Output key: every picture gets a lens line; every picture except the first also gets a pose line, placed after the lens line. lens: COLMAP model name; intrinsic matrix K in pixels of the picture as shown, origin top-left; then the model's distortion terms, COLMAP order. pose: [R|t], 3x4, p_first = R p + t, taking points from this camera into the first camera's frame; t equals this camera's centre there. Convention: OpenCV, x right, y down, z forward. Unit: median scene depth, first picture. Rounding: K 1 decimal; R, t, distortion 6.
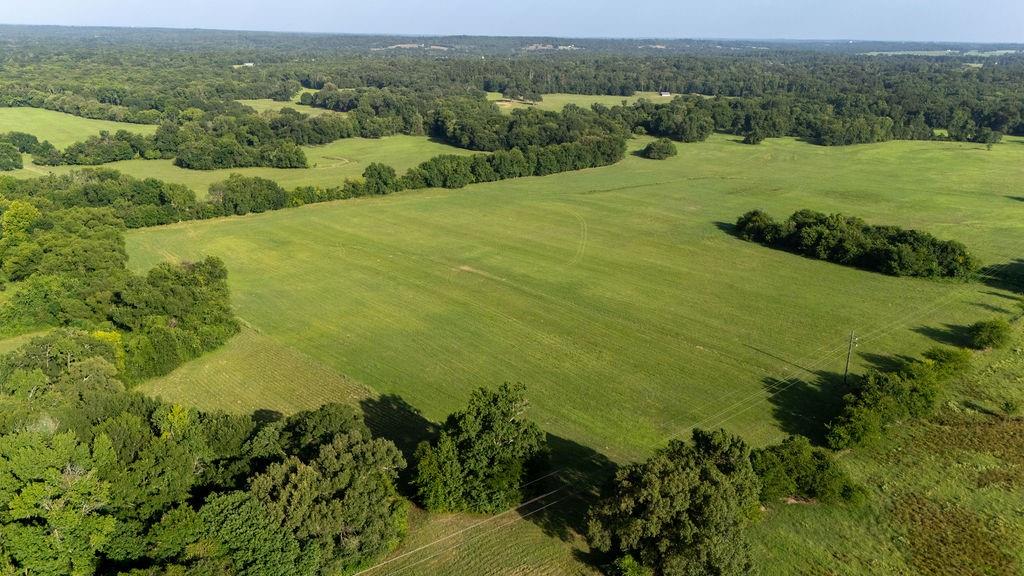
lens RADIAL K [[750.8, 0, 506.1], [0, 750.8, 295.0], [0, 0, 1]] dist [0.080497, -0.080466]
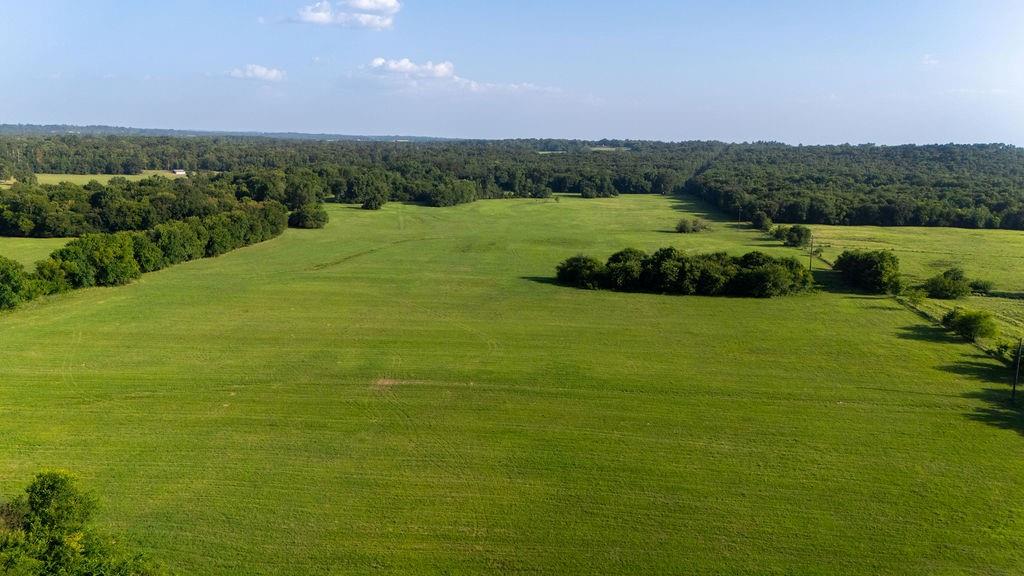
lens RADIAL K [[750.8, 0, 511.7], [0, 750.8, 304.0], [0, 0, 1]] dist [0.080497, -0.080466]
pose [[0.745885, -0.145102, 0.650078, -0.352286], [0.210217, 0.977383, -0.023039, -0.059342], [-0.632032, 0.153842, 0.759518, 0.436159]]
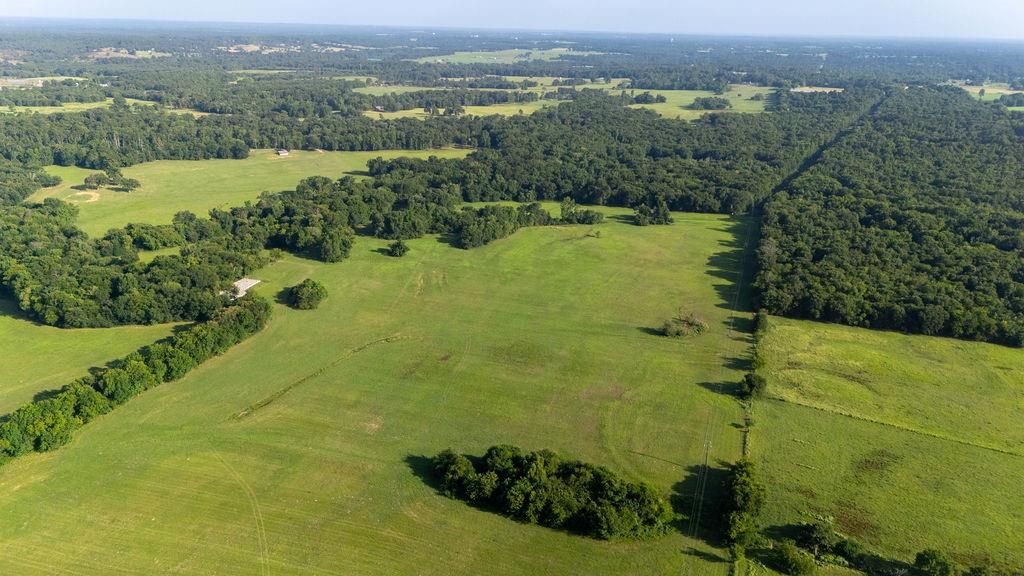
lens RADIAL K [[750.8, 0, 509.6], [0, 750.8, 295.7], [0, 0, 1]] dist [0.080497, -0.080466]
pose [[0.876256, -0.162815, 0.453505, 0.010812], [0.152933, 0.986493, 0.058671, -0.384385], [-0.456932, 0.017945, 0.889321, 0.173512]]
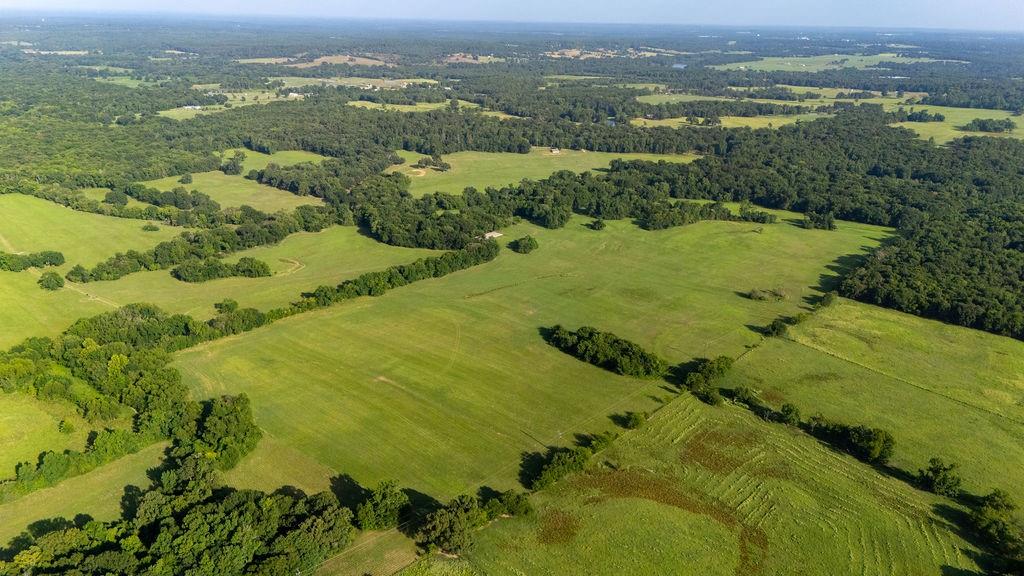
lens RADIAL K [[750.8, 0, 508.1], [0, 750.8, 290.4], [0, 0, 1]] dist [0.080497, -0.080466]
pose [[0.995631, -0.029298, 0.088656, 0.082586], [0.027633, 0.999419, 0.019950, -0.252445], [-0.089189, -0.017413, 0.995862, -0.712512]]
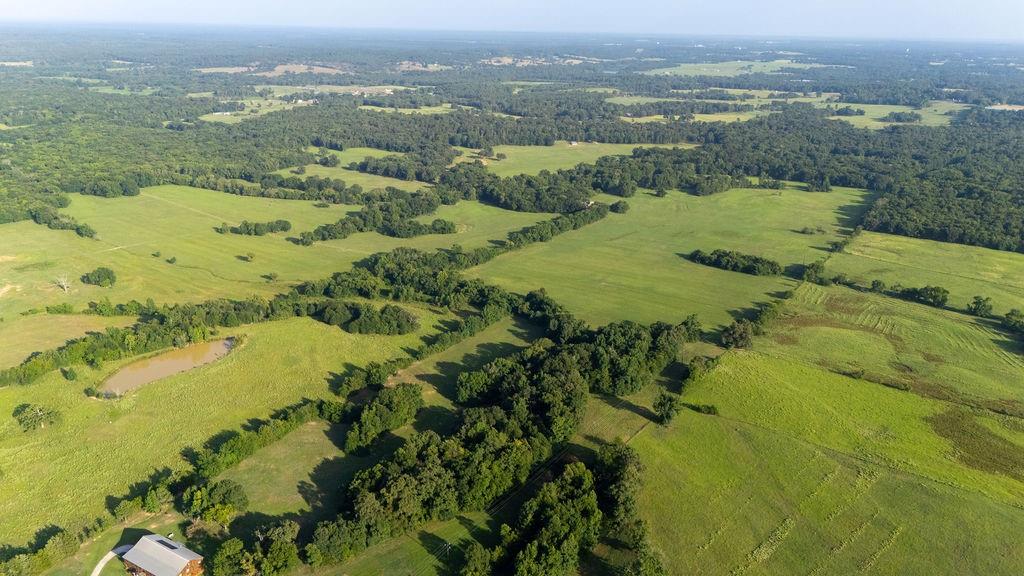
lens RADIAL K [[750.8, 0, 511.9], [0, 750.8, 290.2], [0, 0, 1]] dist [0.080497, -0.080466]
pose [[0.972931, -0.074744, 0.218675, -0.876364], [0.072657, 0.997202, 0.017580, -0.077795], [-0.219377, -0.001216, 0.975639, -1.354129]]
